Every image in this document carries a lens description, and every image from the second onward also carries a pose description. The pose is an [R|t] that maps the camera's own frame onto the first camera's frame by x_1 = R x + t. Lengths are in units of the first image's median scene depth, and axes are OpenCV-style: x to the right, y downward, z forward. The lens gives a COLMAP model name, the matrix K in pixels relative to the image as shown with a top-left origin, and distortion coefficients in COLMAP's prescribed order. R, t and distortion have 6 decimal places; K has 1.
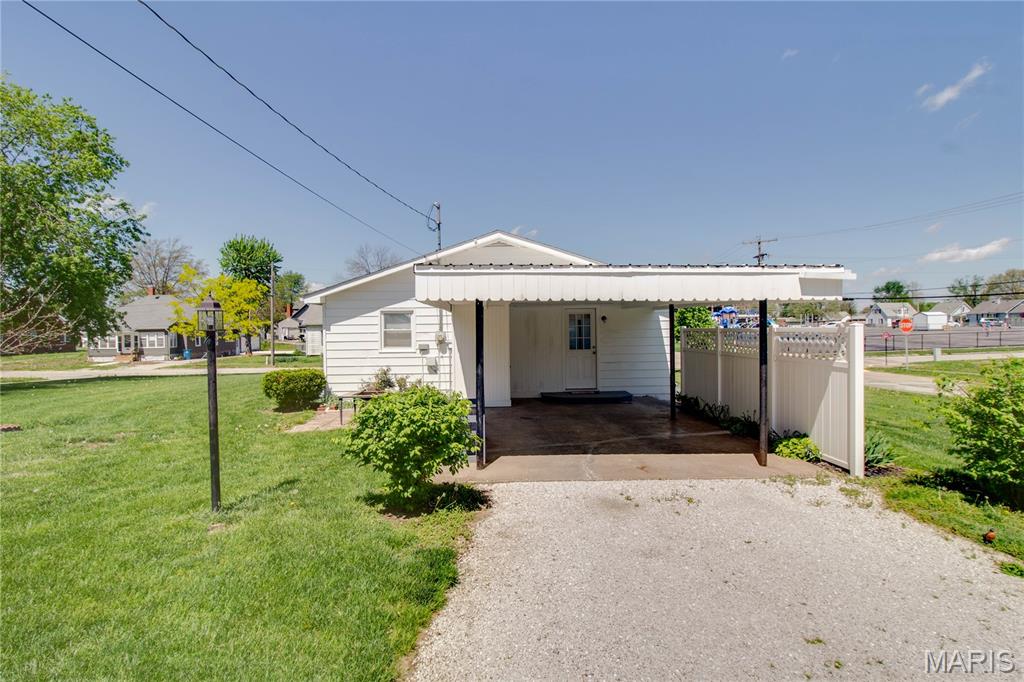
lens RADIAL K [[516.5, 0, 498.1], [0, 516.5, 328.9], [0, 0, 1]] dist [-0.002336, -0.030057]
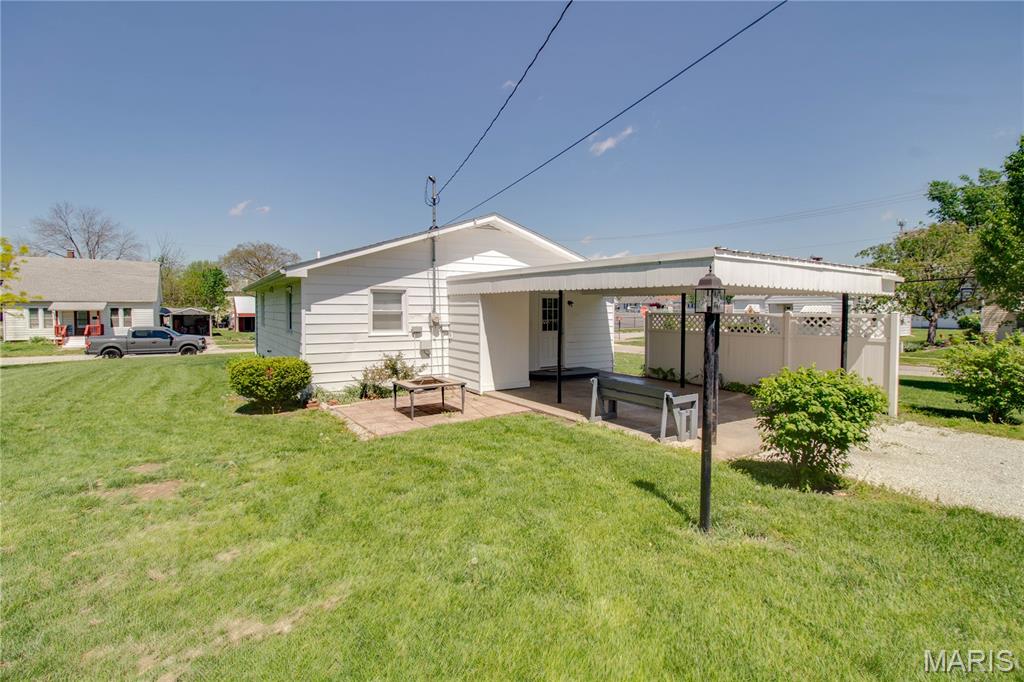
lens RADIAL K [[476.1, 0, 495.5], [0, 476.1, 320.9], [0, 0, 1]] dist [-0.004481, -0.000551]
pose [[0.862788, 0.001992, 0.505562, -0.453886], [-0.012459, 0.999772, 0.017323, 0.002869], [-0.505412, -0.021245, 0.862616, 0.189349]]
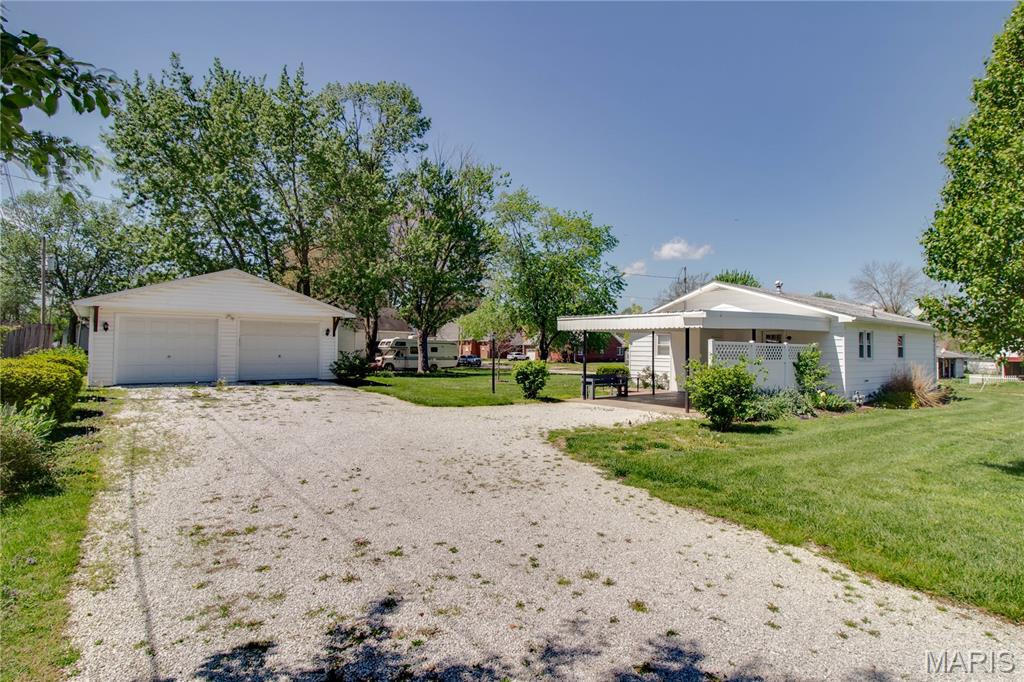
lens RADIAL K [[493.7, 0, 510.9], [0, 493.7, 329.2], [0, 0, 1]] dist [-0.003687, -0.001498]
pose [[0.565139, -0.015107, -0.824858, 0.844370], [-0.019722, 0.999299, -0.031814, 0.011814], [0.824760, 0.034248, 0.564445, -0.308884]]
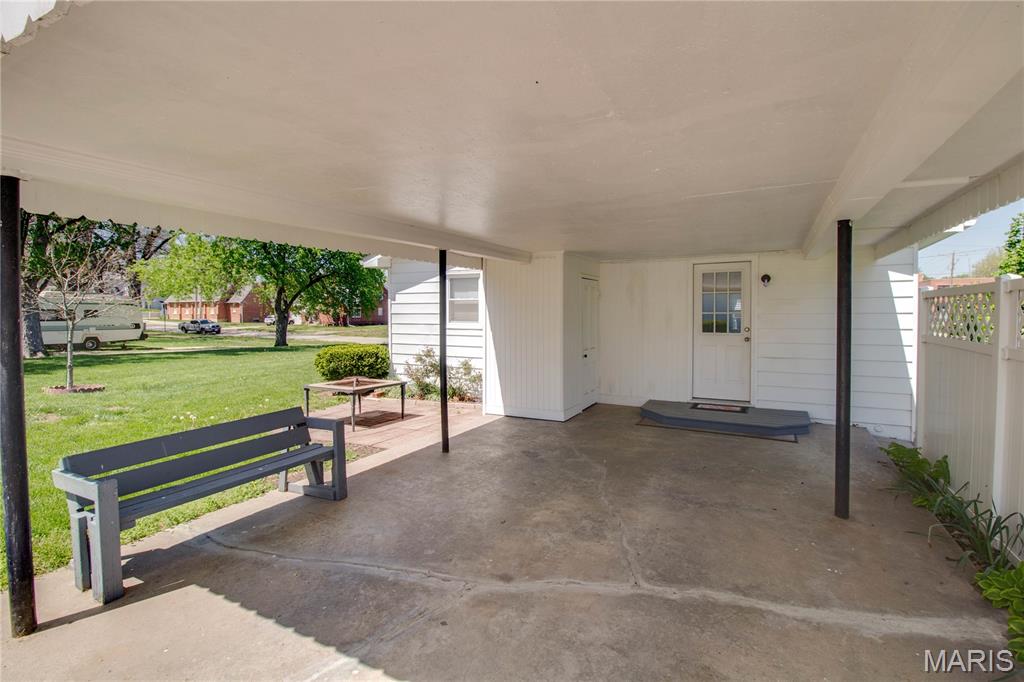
lens RADIAL K [[482.6, 0, 519.9], [0, 482.6, 329.0], [0, 0, 1]] dist [0.007230, -0.017187]
pose [[0.872505, 0.030365, -0.487660, 0.227156], [-0.012708, 0.999140, 0.039477, 0.016364], [0.488439, -0.028247, 0.872141, 0.419556]]
